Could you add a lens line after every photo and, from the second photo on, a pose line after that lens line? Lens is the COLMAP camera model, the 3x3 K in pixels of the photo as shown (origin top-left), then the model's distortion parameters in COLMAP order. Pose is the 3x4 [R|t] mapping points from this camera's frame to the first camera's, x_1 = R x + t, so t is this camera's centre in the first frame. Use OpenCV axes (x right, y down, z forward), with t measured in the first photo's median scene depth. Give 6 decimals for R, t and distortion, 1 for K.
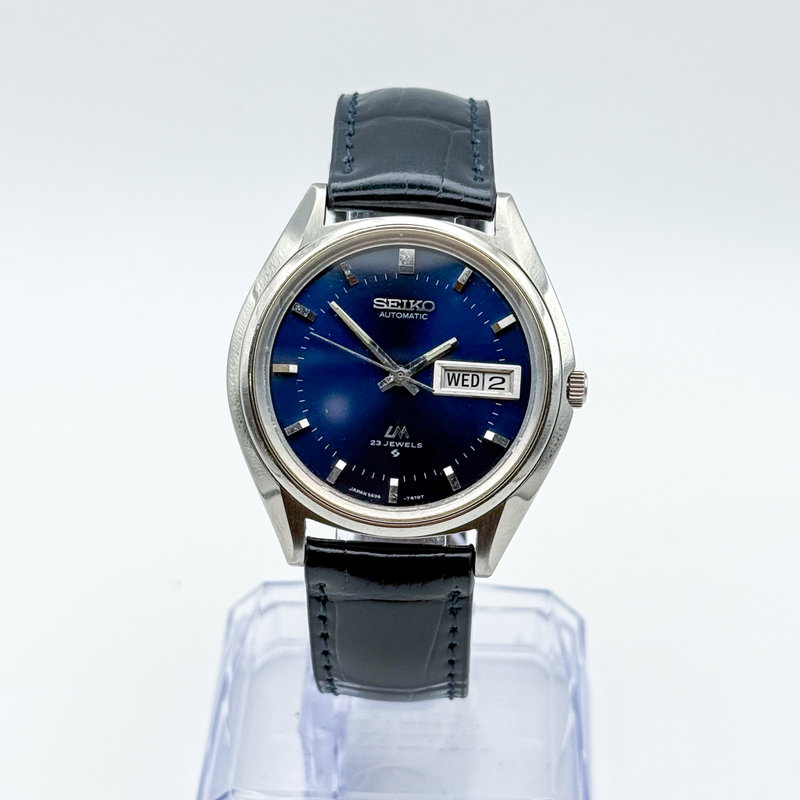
lens RADIAL K [[2230.6, 0, 399.6], [0, 2230.6, 399.1], [0, 0, 1]] dist [0.082503, 0.000000]
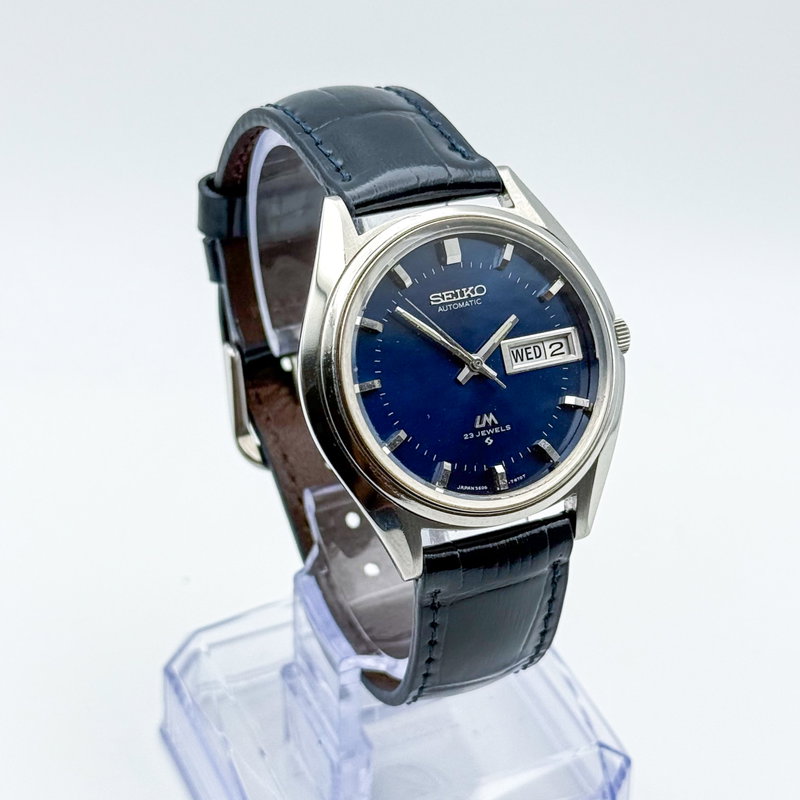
lens RADIAL K [[2230.6, 0, 399.9], [0, 2230.6, 399.8], [0, 0, 1]] dist [0.082503, 0.000000]
pose [[0.893161, -0.247056, 0.375801, -0.405966], [0.244494, 0.968071, 0.055336, -0.058272], [-0.377473, 0.042457, 0.925047, 0.092451]]
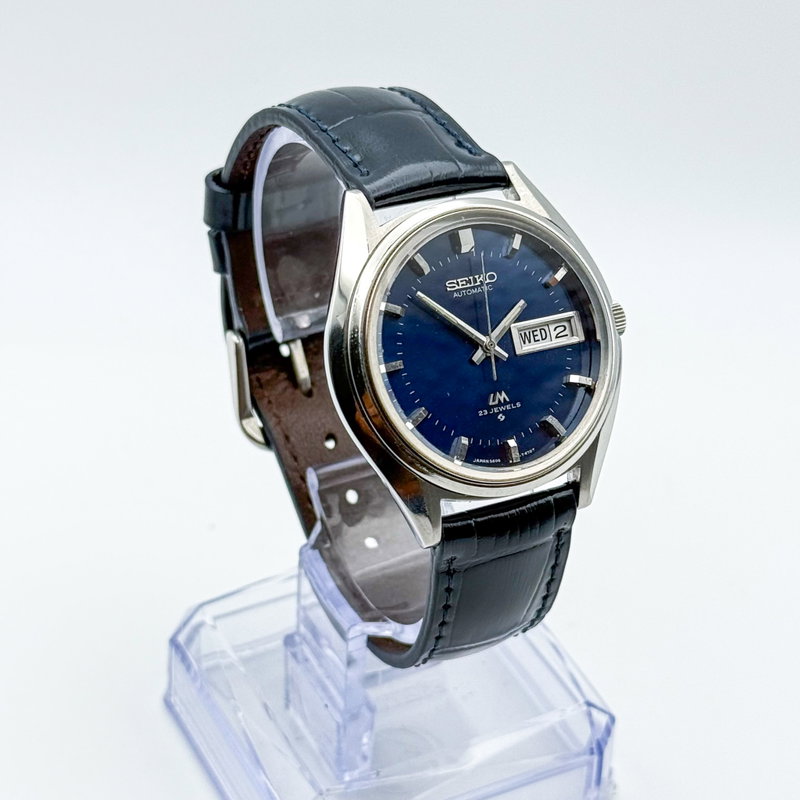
lens RADIAL K [[2230.6, 0, 399.7], [0, 2230.6, 400.1], [0, 0, 1]] dist [0.082503, 0.000000]
pose [[0.867118, -0.254569, 0.428136, -0.498816], [0.249008, 0.965966, 0.070037, -0.070594], [-0.431394, 0.045879, 0.900996, 0.056076]]
